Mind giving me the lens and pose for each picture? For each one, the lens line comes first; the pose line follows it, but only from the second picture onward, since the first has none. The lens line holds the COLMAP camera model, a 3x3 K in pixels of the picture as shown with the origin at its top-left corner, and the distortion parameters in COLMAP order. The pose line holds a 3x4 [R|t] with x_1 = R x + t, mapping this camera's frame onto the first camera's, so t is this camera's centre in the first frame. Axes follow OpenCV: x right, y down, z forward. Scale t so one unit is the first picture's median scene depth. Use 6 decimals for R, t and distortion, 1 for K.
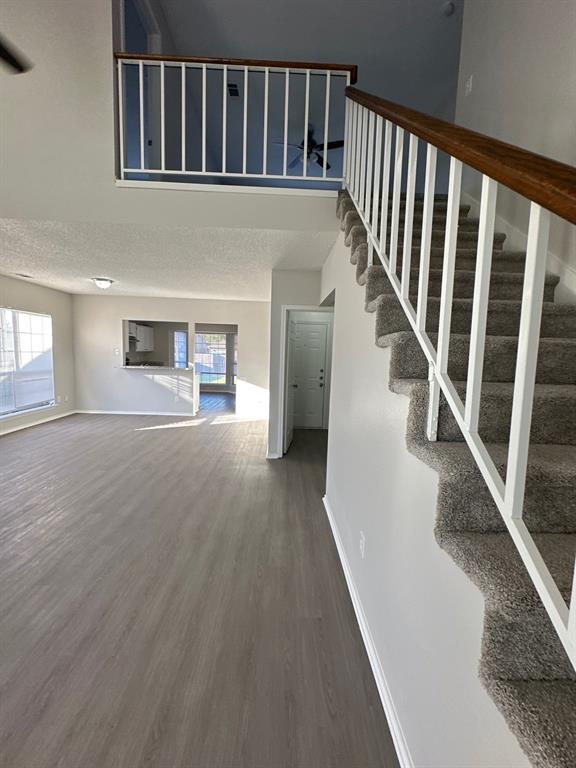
lens RADIAL K [[305.6, 0, 286.3], [0, 305.6, 381.7], [0, 0, 1]] dist [-0.001441, 0.000565]
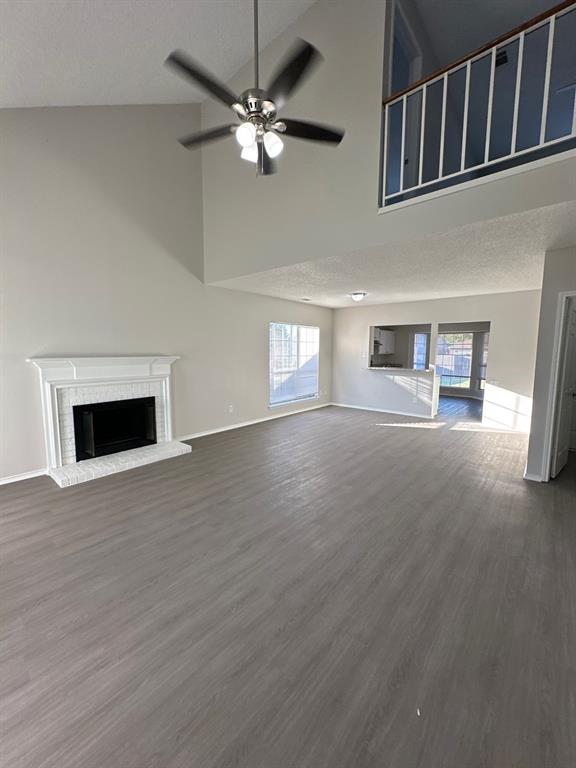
lens RADIAL K [[305.6, 0, 288.5], [0, 305.6, 383.4], [0, 0, 1]] dist [-0.001441, 0.000565]
pose [[0.746652, 0.044303, -0.663738, -0.002615], [-0.045248, 0.998851, 0.015771, 0.009153], [0.663675, 0.018257, 0.747799, -0.082014]]
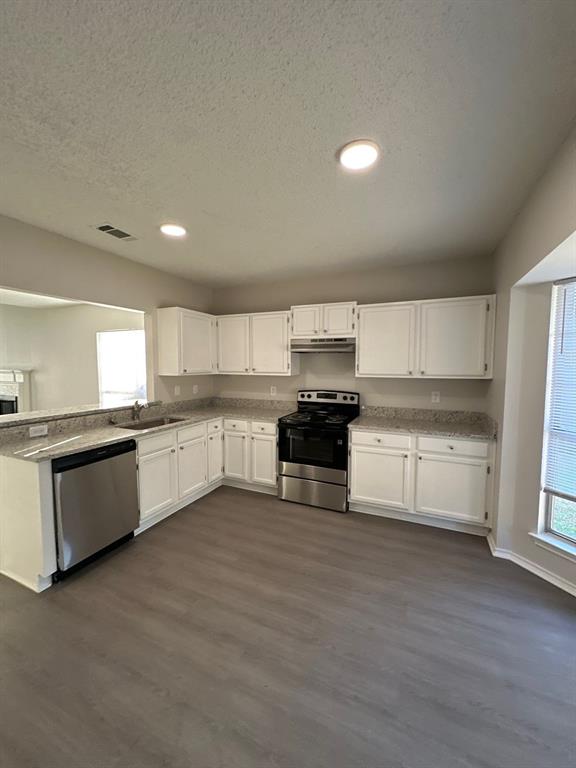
lens RADIAL K [[305.6, 0, 289.2], [0, 305.6, 383.9], [0, 0, 1]] dist [-0.001441, 0.000565]
pose [[-0.427130, 0.024751, -0.903851, -0.341660], [-0.105122, 0.991487, 0.076828, -0.319577], [0.898058, 0.127830, -0.420892, 3.137290]]
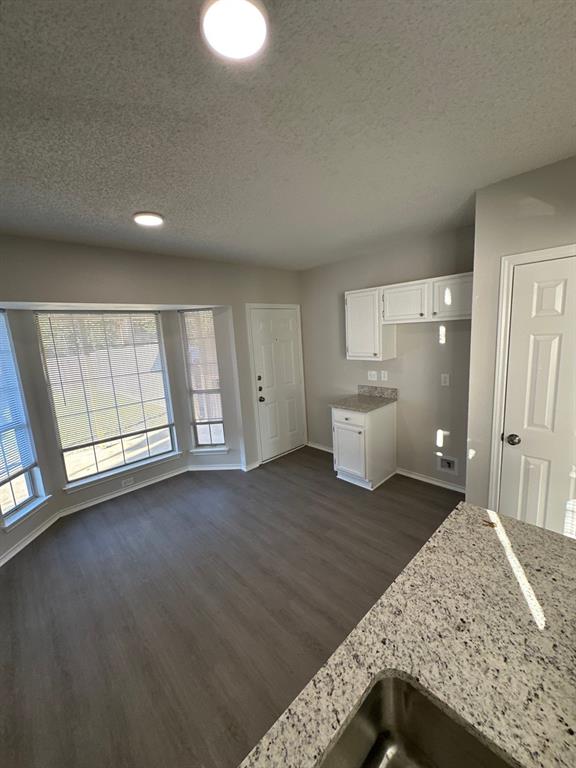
lens RADIAL K [[305.6, 0, 287.1], [0, 305.6, 384.2], [0, 0, 1]] dist [-0.001441, 0.000565]
pose [[0.746312, -0.192486, 0.637156, -1.138470], [0.151221, 0.981273, 0.119316, -0.334834], [-0.648191, 0.007305, 0.761443, 2.245249]]
